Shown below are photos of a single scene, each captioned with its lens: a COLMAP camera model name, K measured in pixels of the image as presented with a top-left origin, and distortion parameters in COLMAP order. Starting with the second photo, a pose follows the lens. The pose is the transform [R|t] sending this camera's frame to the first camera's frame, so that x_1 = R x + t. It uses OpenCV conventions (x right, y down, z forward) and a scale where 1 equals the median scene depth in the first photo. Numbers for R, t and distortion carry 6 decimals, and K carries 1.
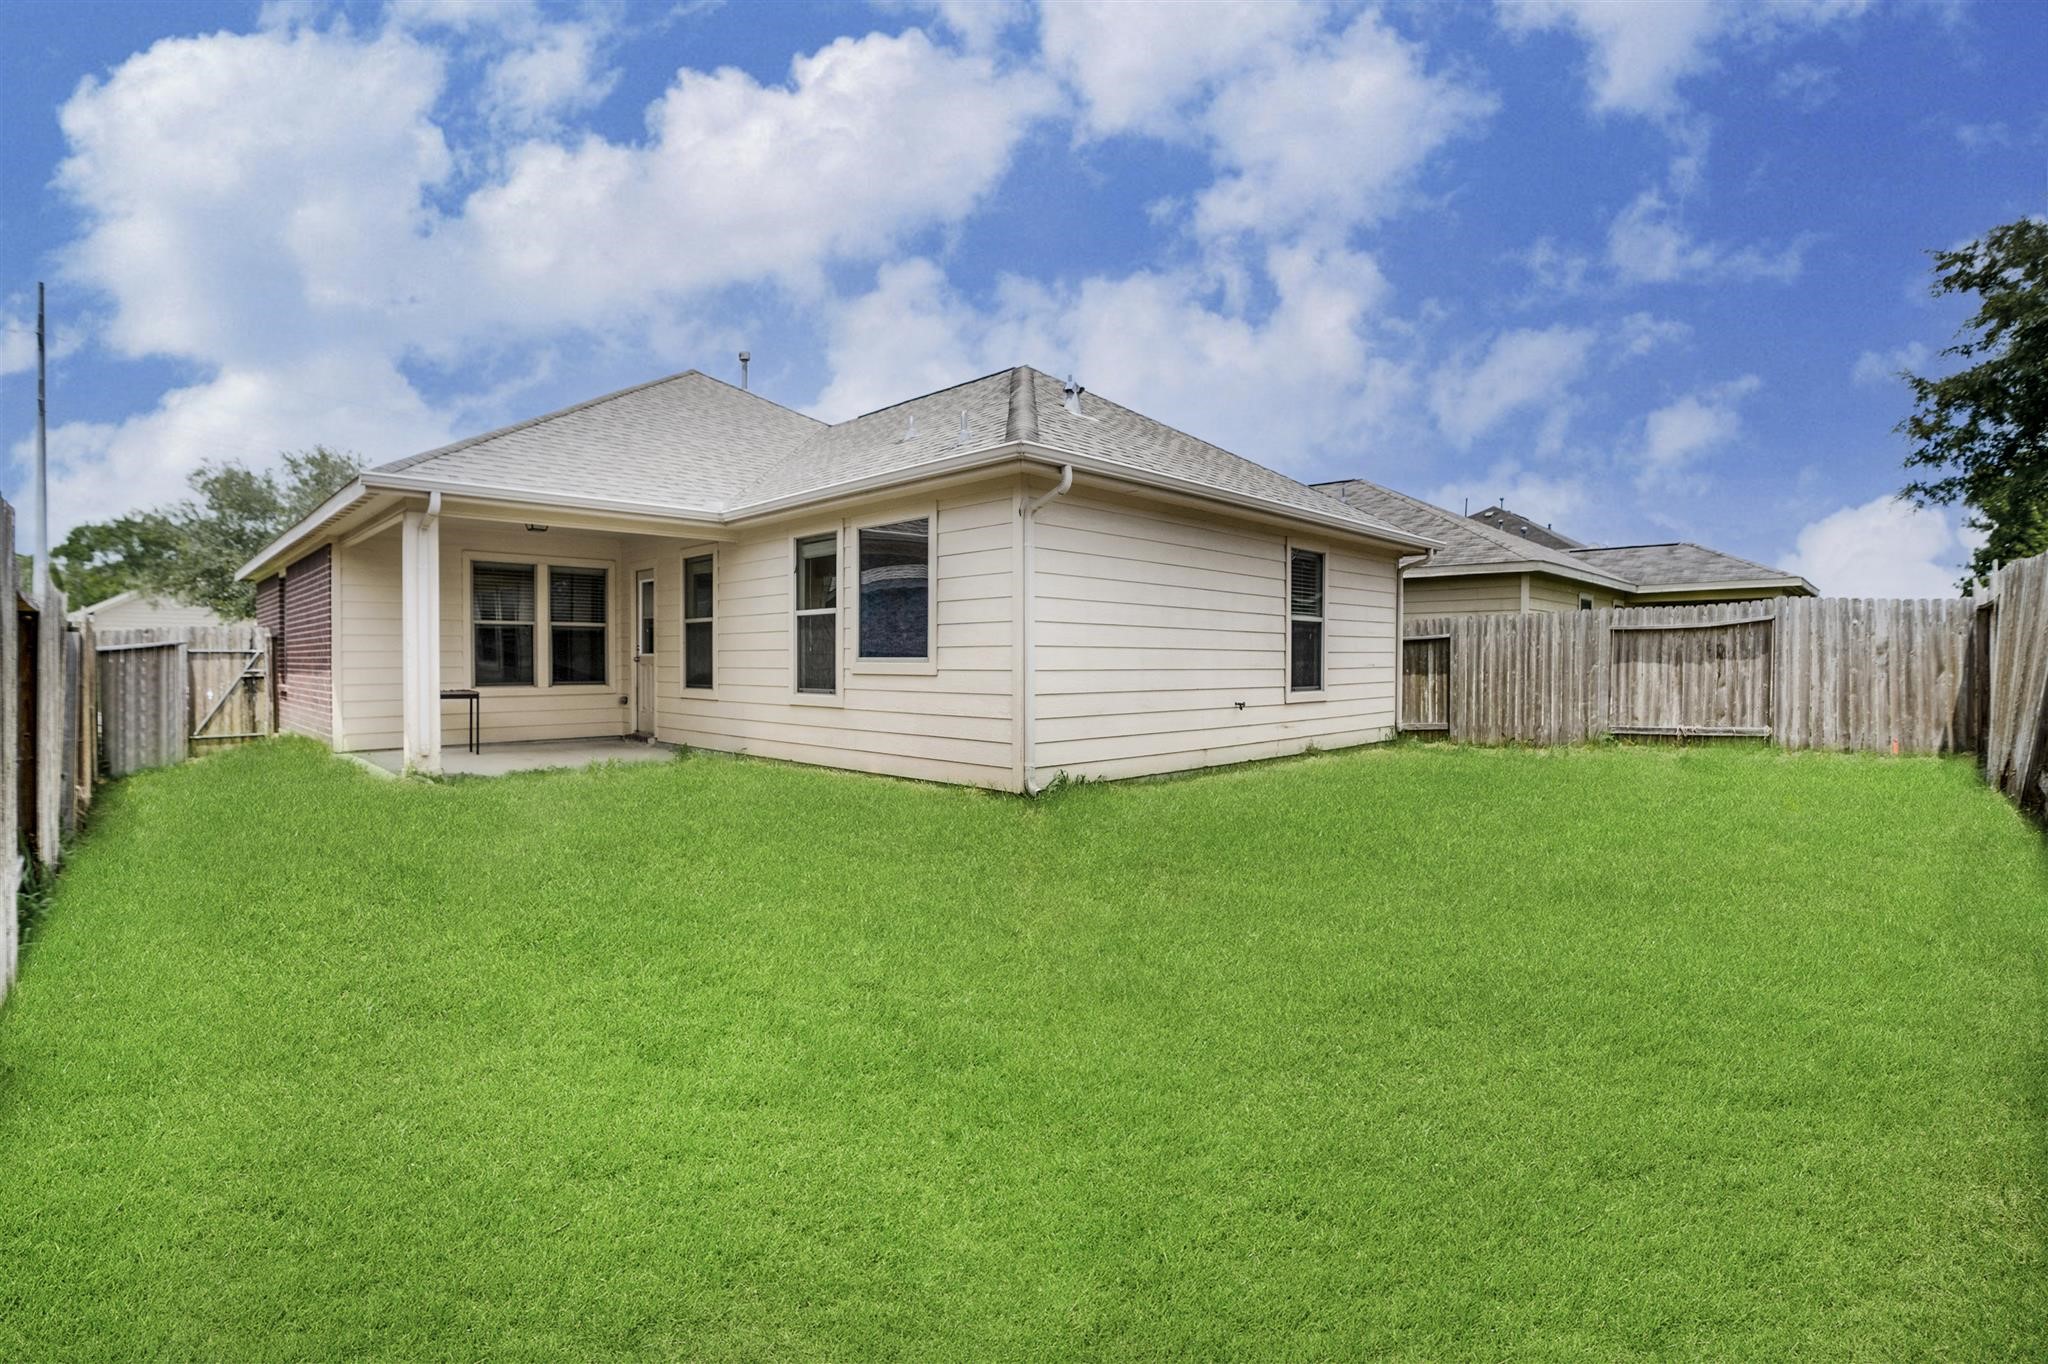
lens RADIAL K [[932.6, 0, 1014.5], [0, 932.6, 677.9], [0, 0, 1]] dist [-0.046782, 0.002597]
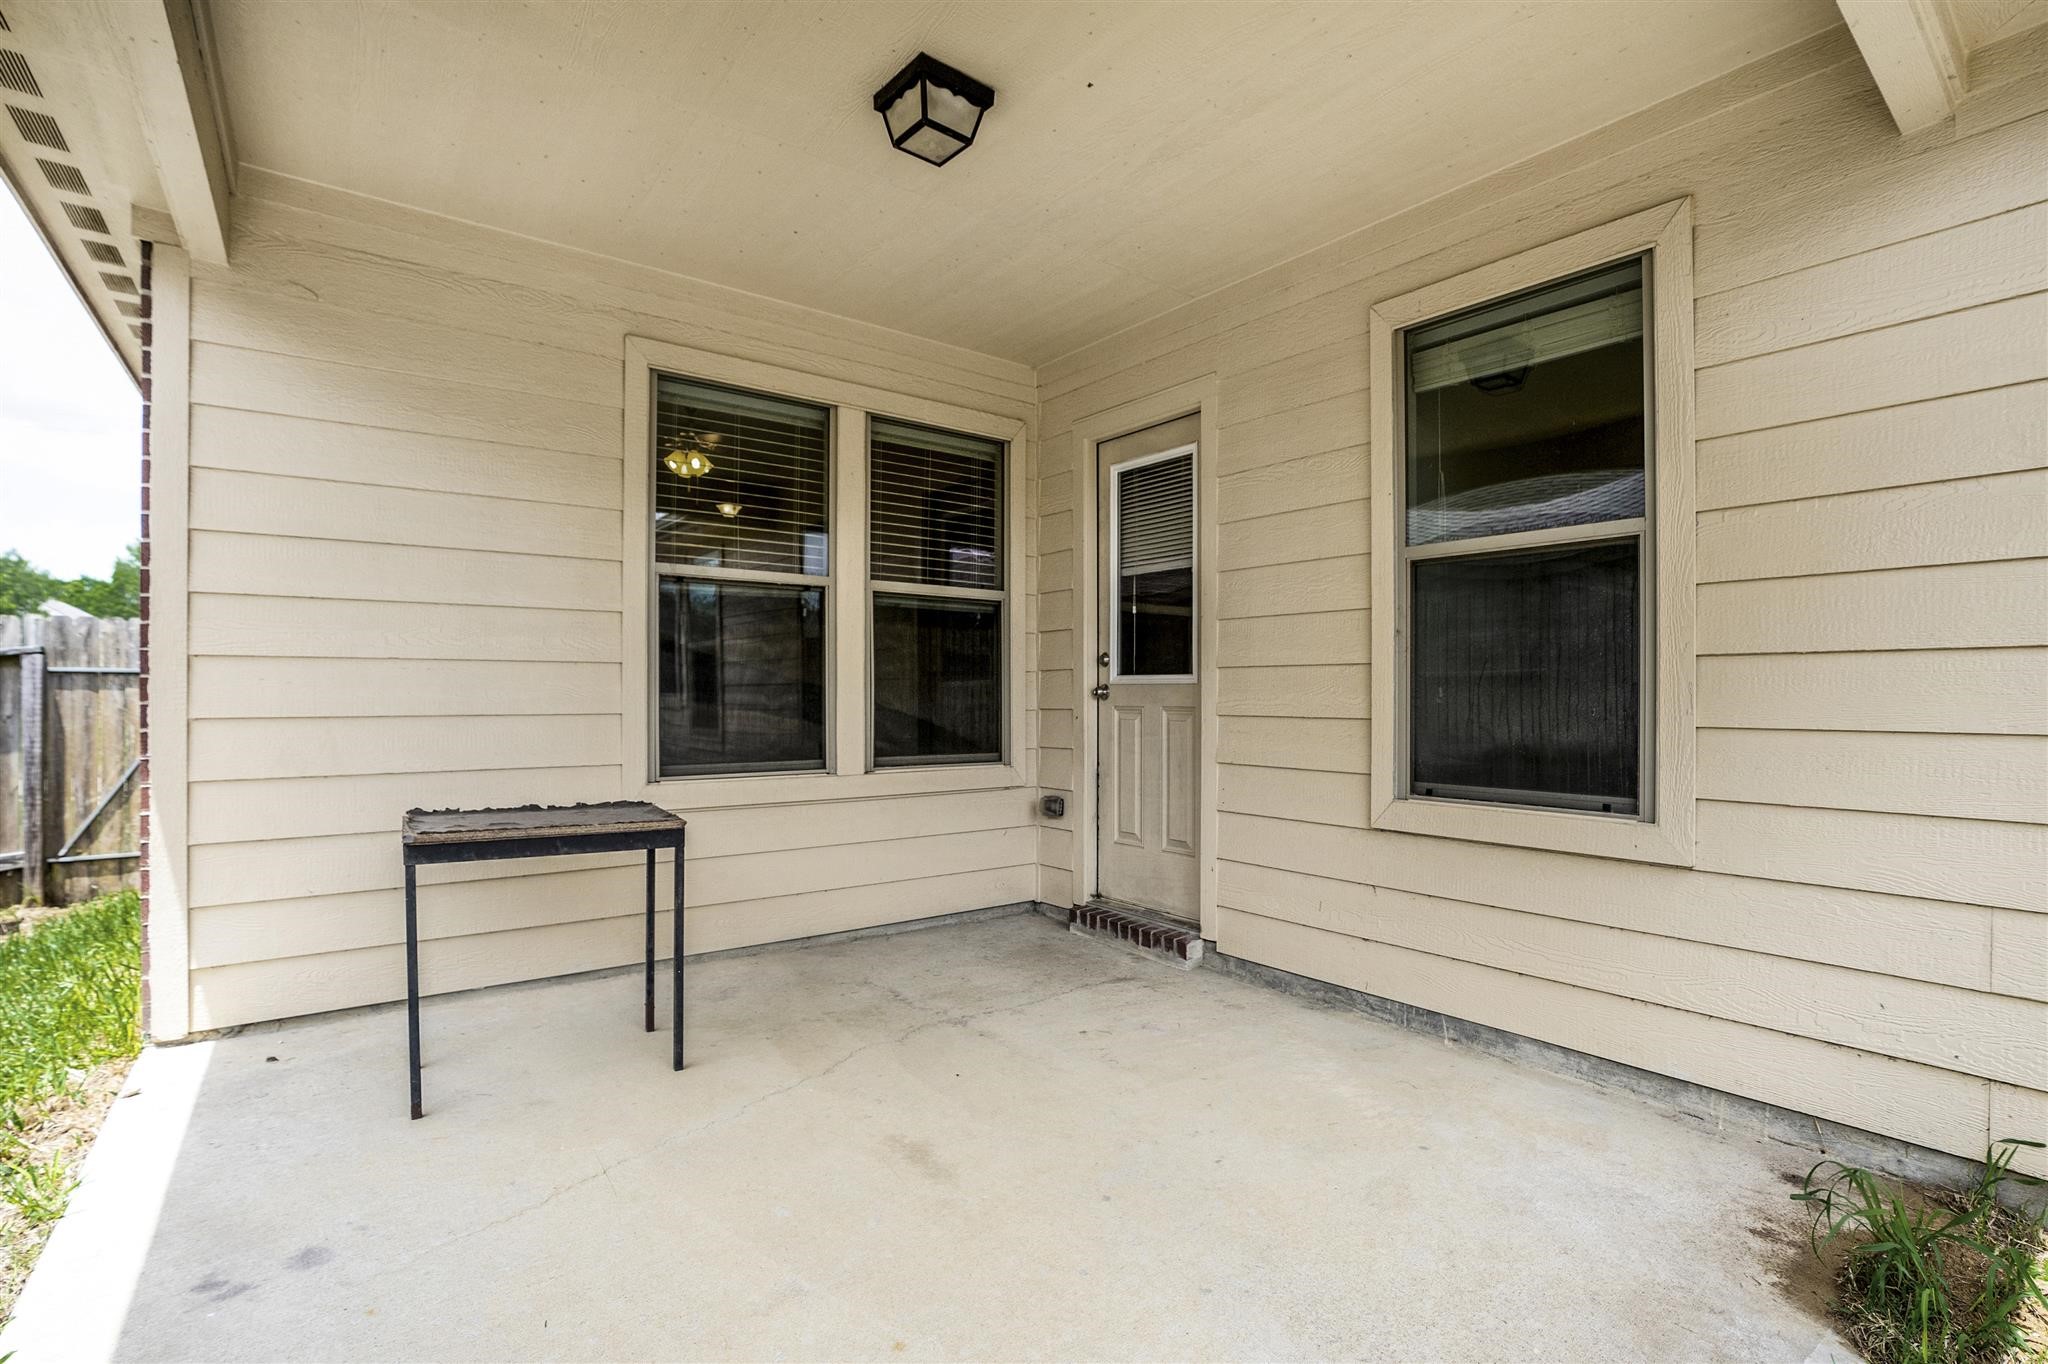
lens RADIAL K [[932.6, 0, 1034.5], [0, 932.6, 684.0], [0, 0, 1]] dist [-0.046782, 0.002597]
pose [[0.992285, 0.000219, -0.123980, -0.388373], [-0.002836, 0.999777, -0.020933, -0.015403], [0.123948, 0.021123, 0.992064, 0.646514]]
